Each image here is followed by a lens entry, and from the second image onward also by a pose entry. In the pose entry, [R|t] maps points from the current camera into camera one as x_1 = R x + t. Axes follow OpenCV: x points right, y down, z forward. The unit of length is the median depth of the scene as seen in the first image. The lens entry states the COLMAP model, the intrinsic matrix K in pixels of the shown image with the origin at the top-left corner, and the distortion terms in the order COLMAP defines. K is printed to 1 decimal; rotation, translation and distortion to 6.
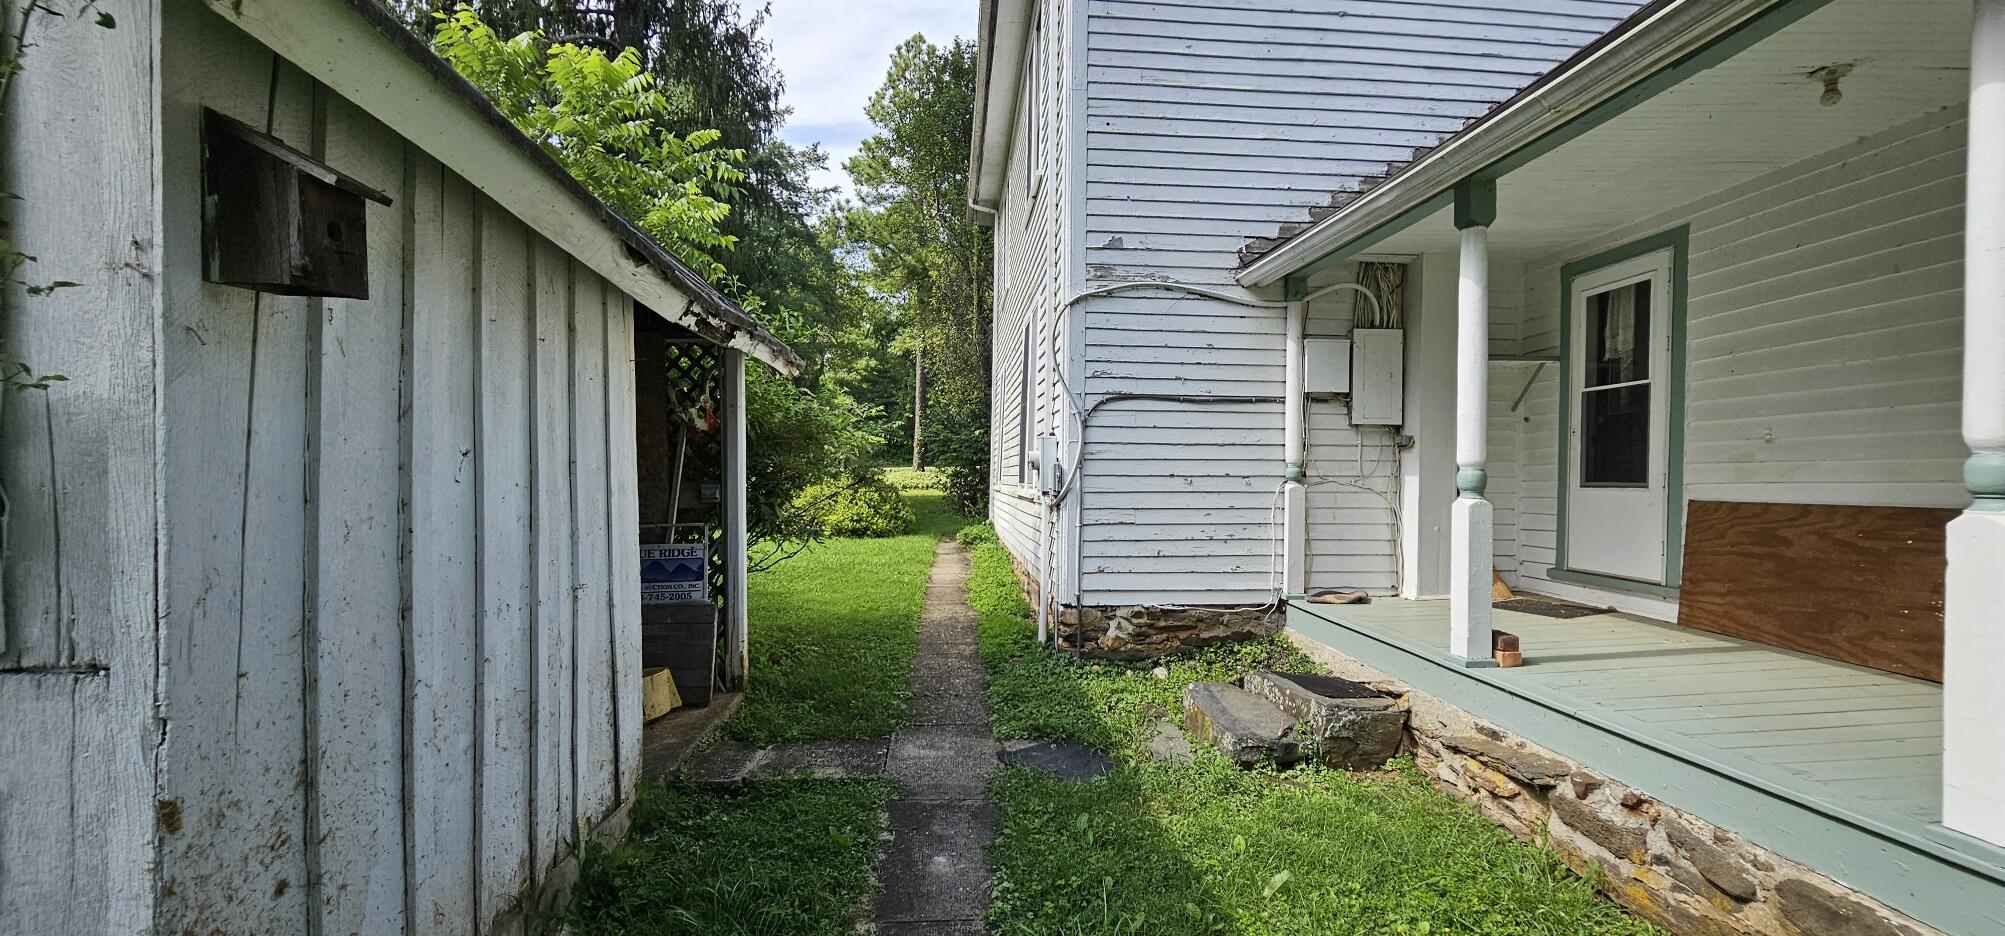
lens RADIAL K [[823.1, 0, 1006.6], [0, 823.1, 484.1], [0, 0, 1]] dist [0.002088, -0.000364]
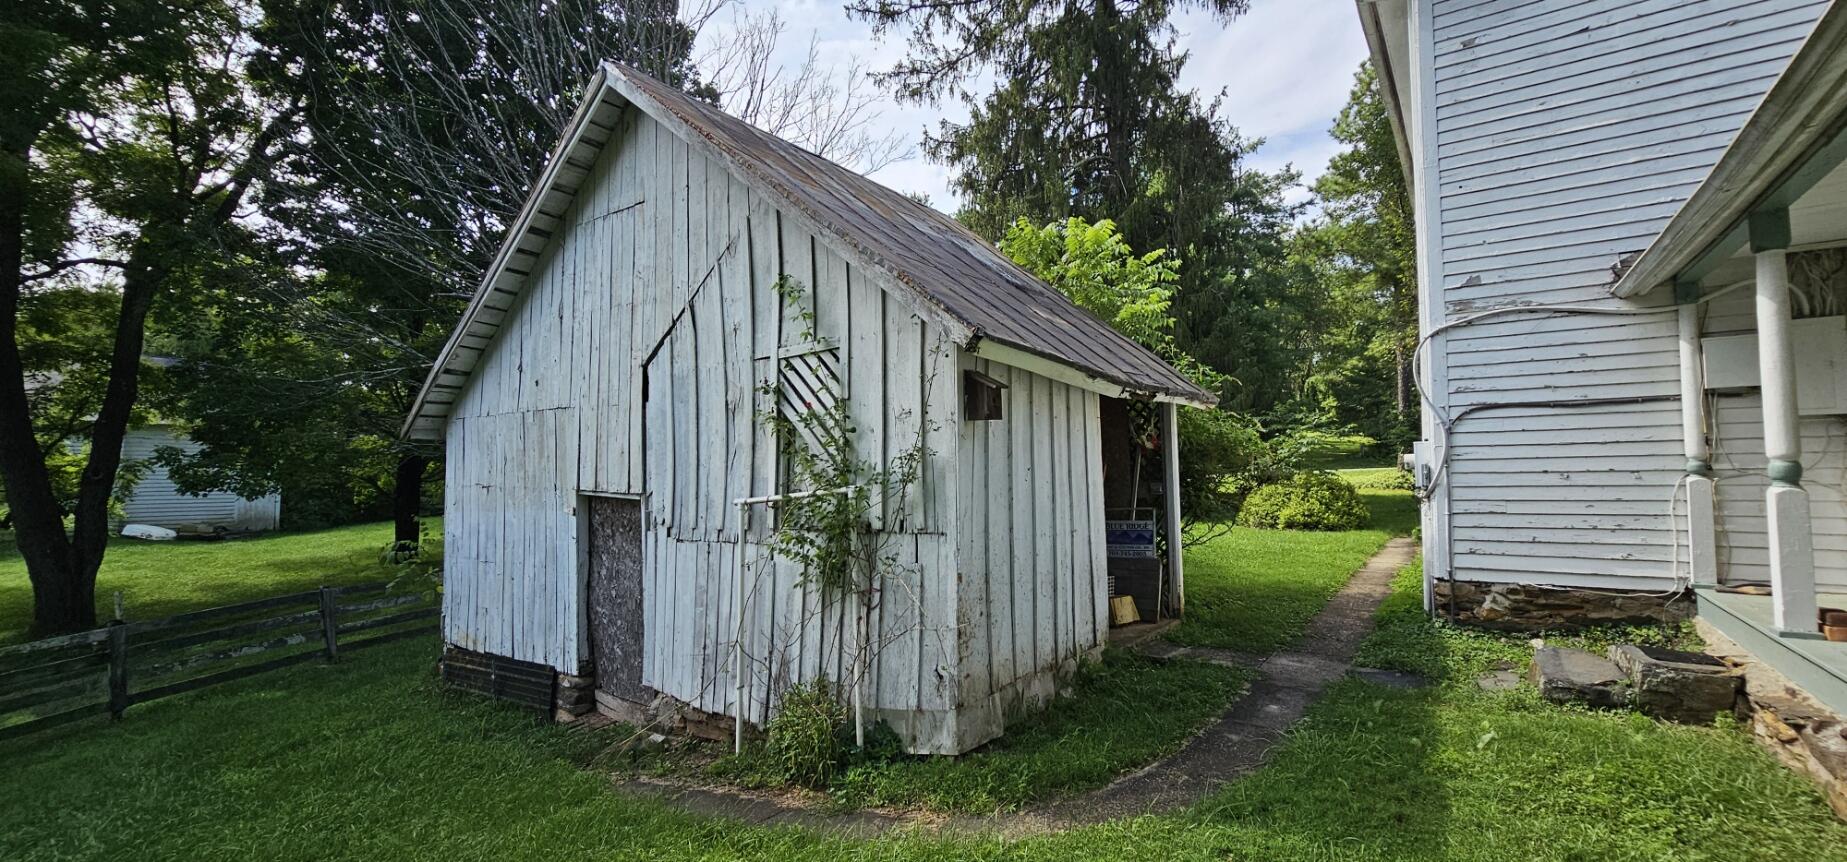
lens RADIAL K [[758.2, 0, 923.9], [0, 758.2, 441.1], [0, 0, 1]] dist [0.002088, -0.000364]
pose [[0.763504, -0.045557, -0.644194, 0.224928], [0.006964, 0.998032, -0.062325, 0.007421], [0.645765, 0.043099, 0.762318, -0.369703]]
